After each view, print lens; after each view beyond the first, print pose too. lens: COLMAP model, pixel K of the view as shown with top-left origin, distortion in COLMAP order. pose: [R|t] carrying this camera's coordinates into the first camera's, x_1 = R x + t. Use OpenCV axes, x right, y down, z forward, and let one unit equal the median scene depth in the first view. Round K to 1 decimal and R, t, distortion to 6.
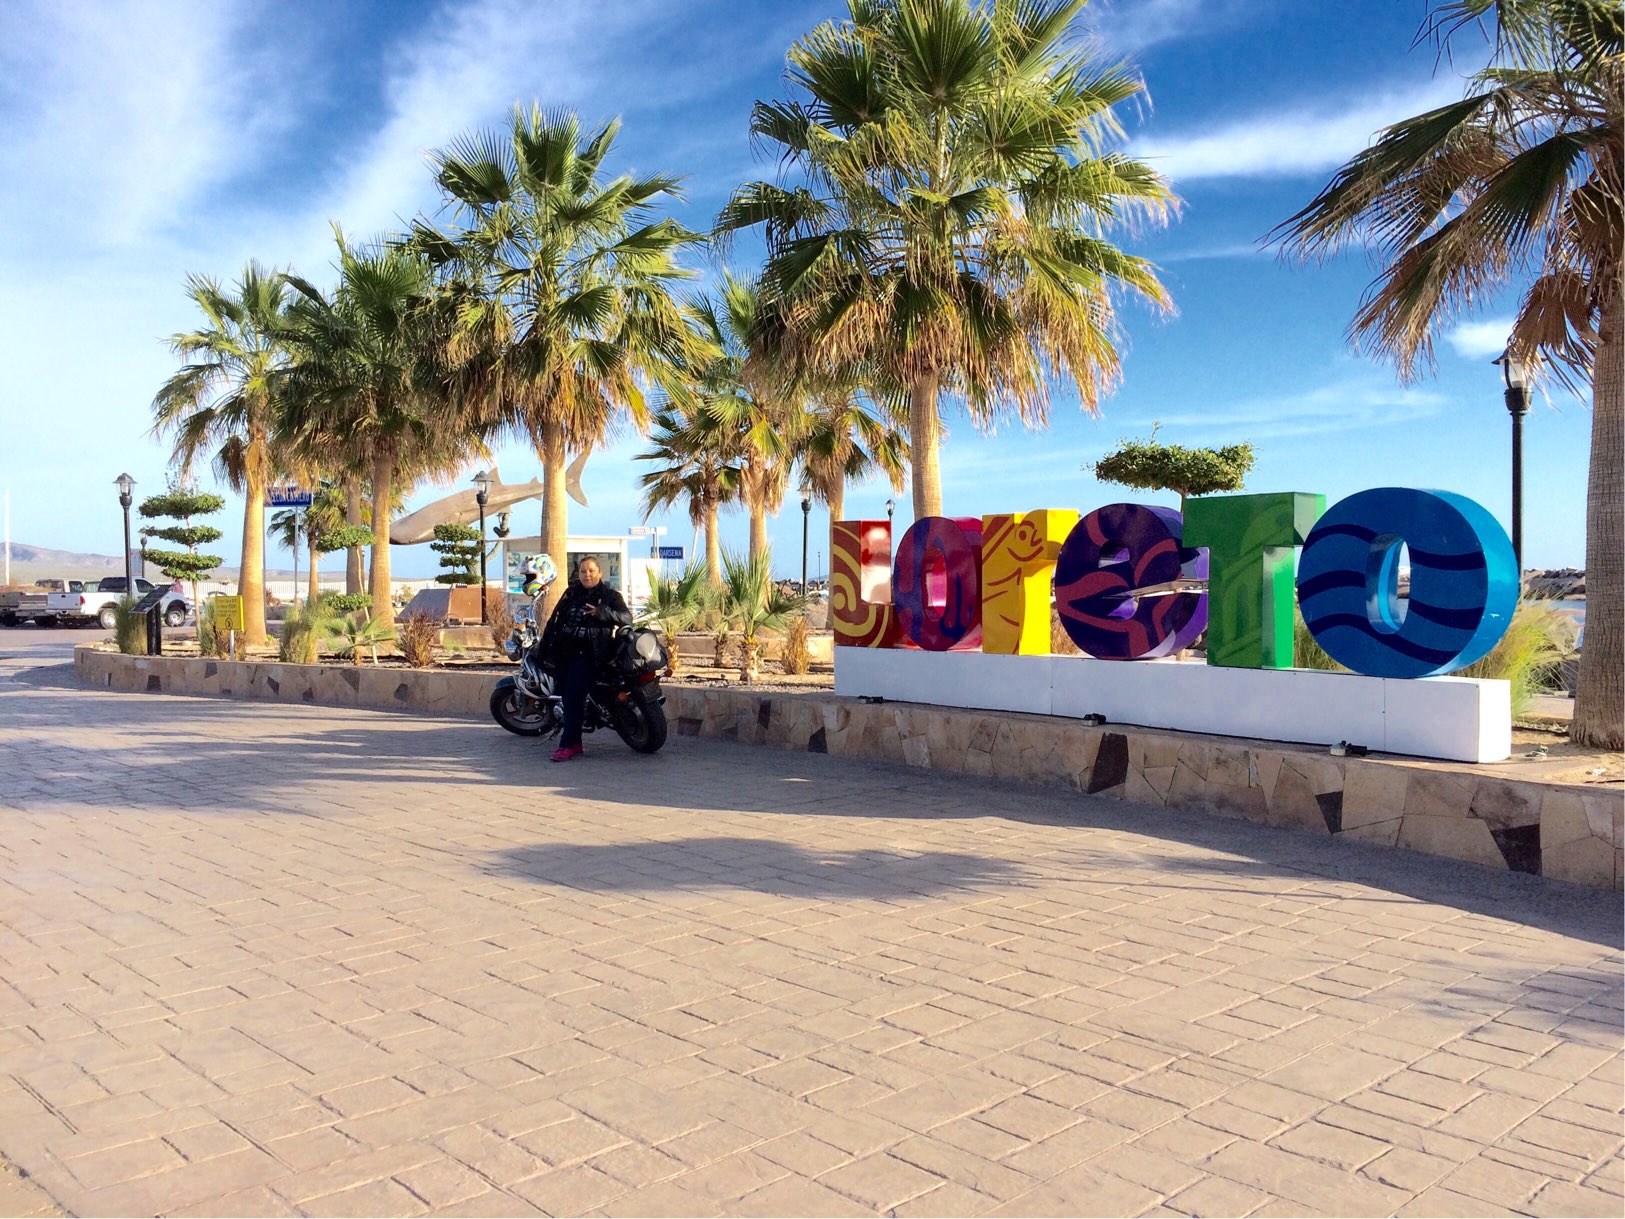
lens RADIAL K [[1356.0, 0, 812.5], [0, 1356.0, 609.5], [0, 0, 1]] dist [0.077511, -0.106104]
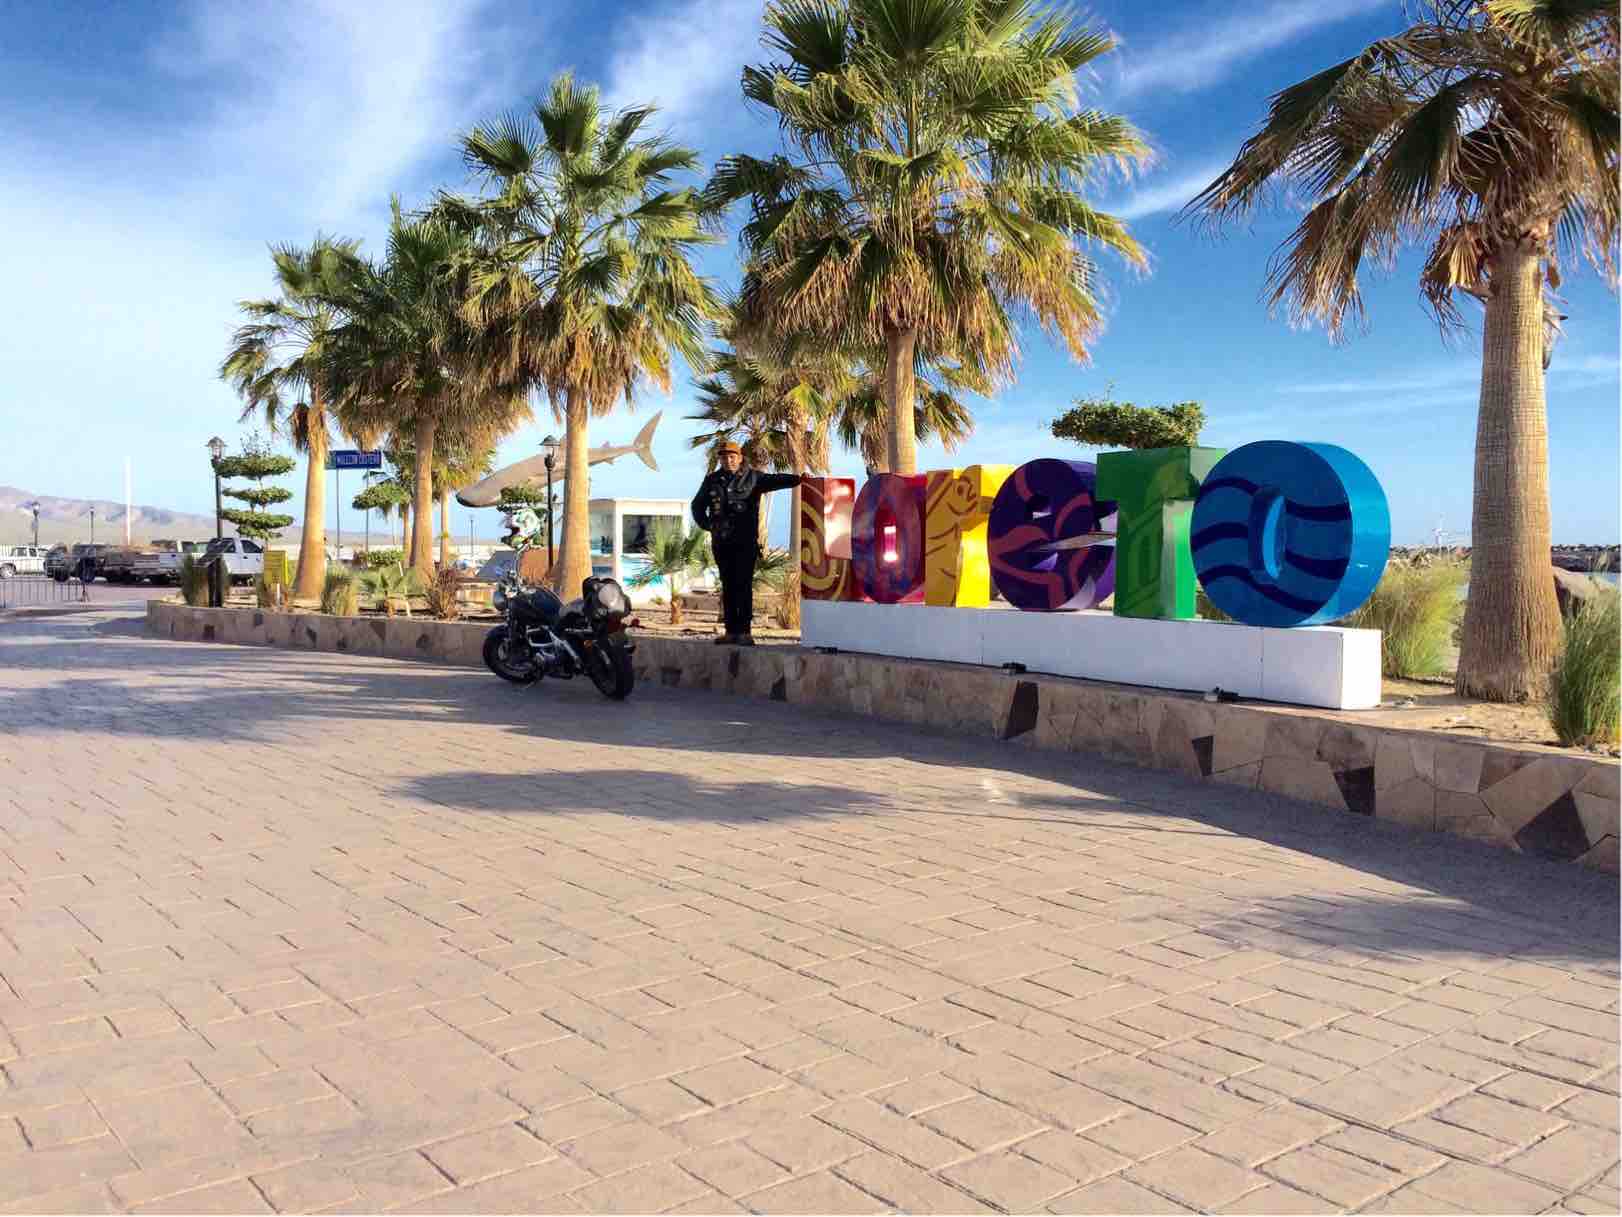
lens RADIAL K [[1353.5, 0, 811.0], [0, 1353.5, 608.5], [0, 0, 1]] dist [0.077511, -0.106104]
pose [[0.996845, 0.010868, -0.078631, 0.114105], [-0.009098, 0.999698, 0.022841, 0.011300], [0.078855, -0.022054, 0.996642, -0.030240]]
